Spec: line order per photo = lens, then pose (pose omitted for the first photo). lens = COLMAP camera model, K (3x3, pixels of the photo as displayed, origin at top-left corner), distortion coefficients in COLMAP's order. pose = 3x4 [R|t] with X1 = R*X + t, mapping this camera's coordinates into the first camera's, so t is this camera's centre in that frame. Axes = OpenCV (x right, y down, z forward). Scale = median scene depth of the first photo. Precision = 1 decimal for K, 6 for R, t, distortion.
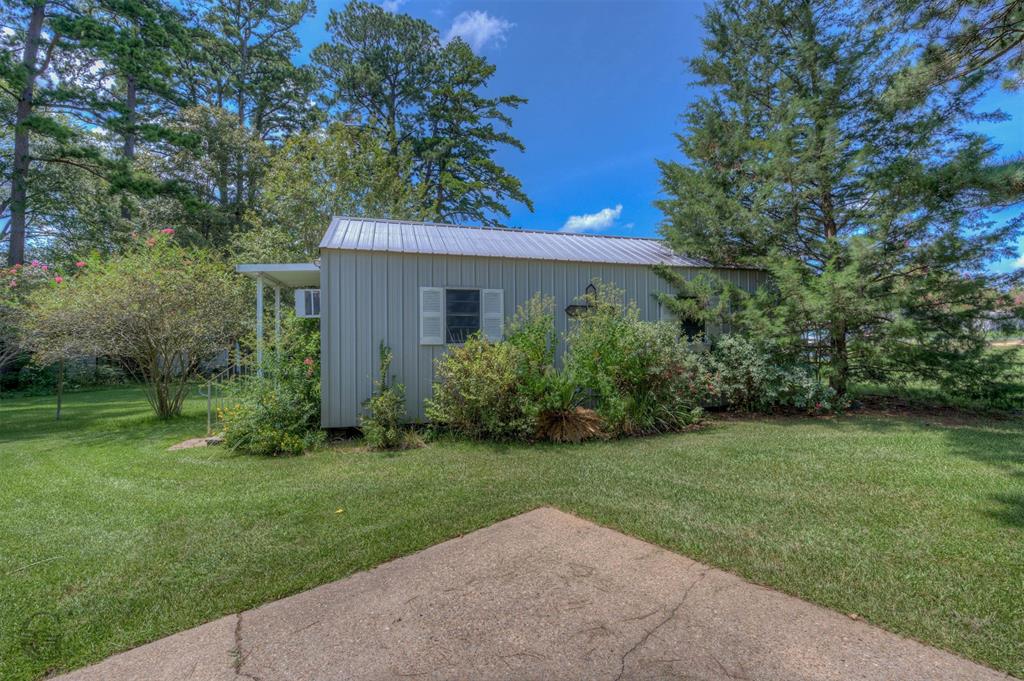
lens RADIAL K [[453.8, 0, 512.3], [0, 453.8, 341.3], [0, 0, 1]] dist [-0.003109, -0.000148]
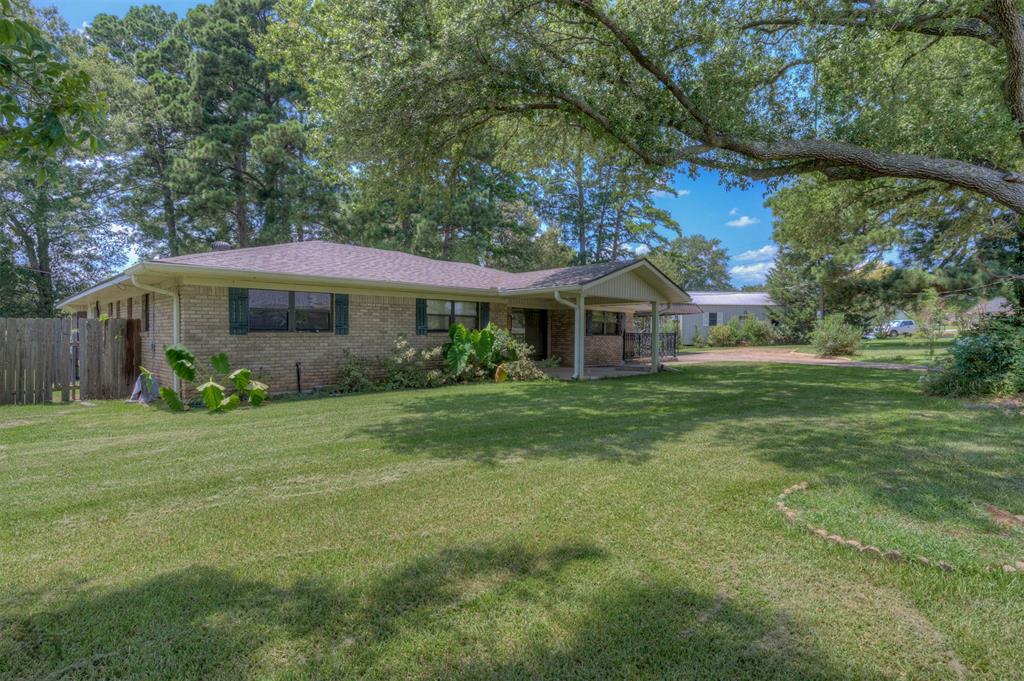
lens RADIAL K [[500.2, 0, 513.4], [0, 500.2, 343.6], [0, 0, 1]] dist [-0.003985, -0.000862]
pose [[0.981385, 0.013780, -0.191554, -1.004100], [-0.009541, 0.999689, 0.023037, 0.076827], [0.191812, -0.020780, 0.981212, -3.768626]]
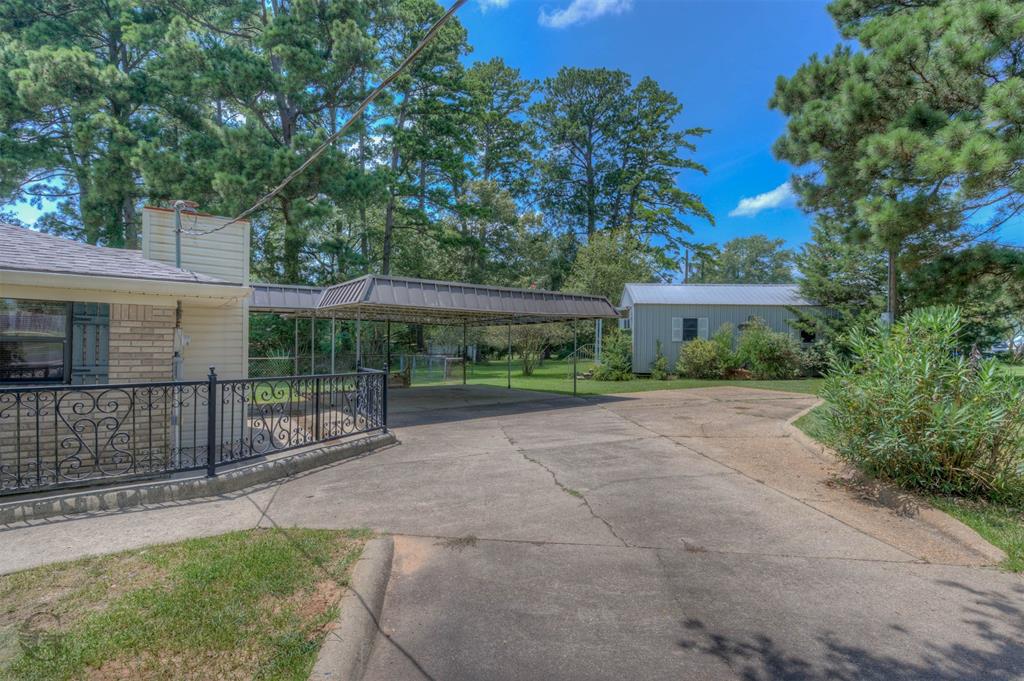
lens RADIAL K [[478.6, 0, 509.7], [0, 478.6, 341.5], [0, 0, 1]] dist [-0.006456, -0.000581]
pose [[0.940505, 0.019056, -0.339246, -0.146186], [-0.018502, 0.999817, 0.004870, 0.011818], [0.339276, 0.001697, 0.940685, -1.654074]]
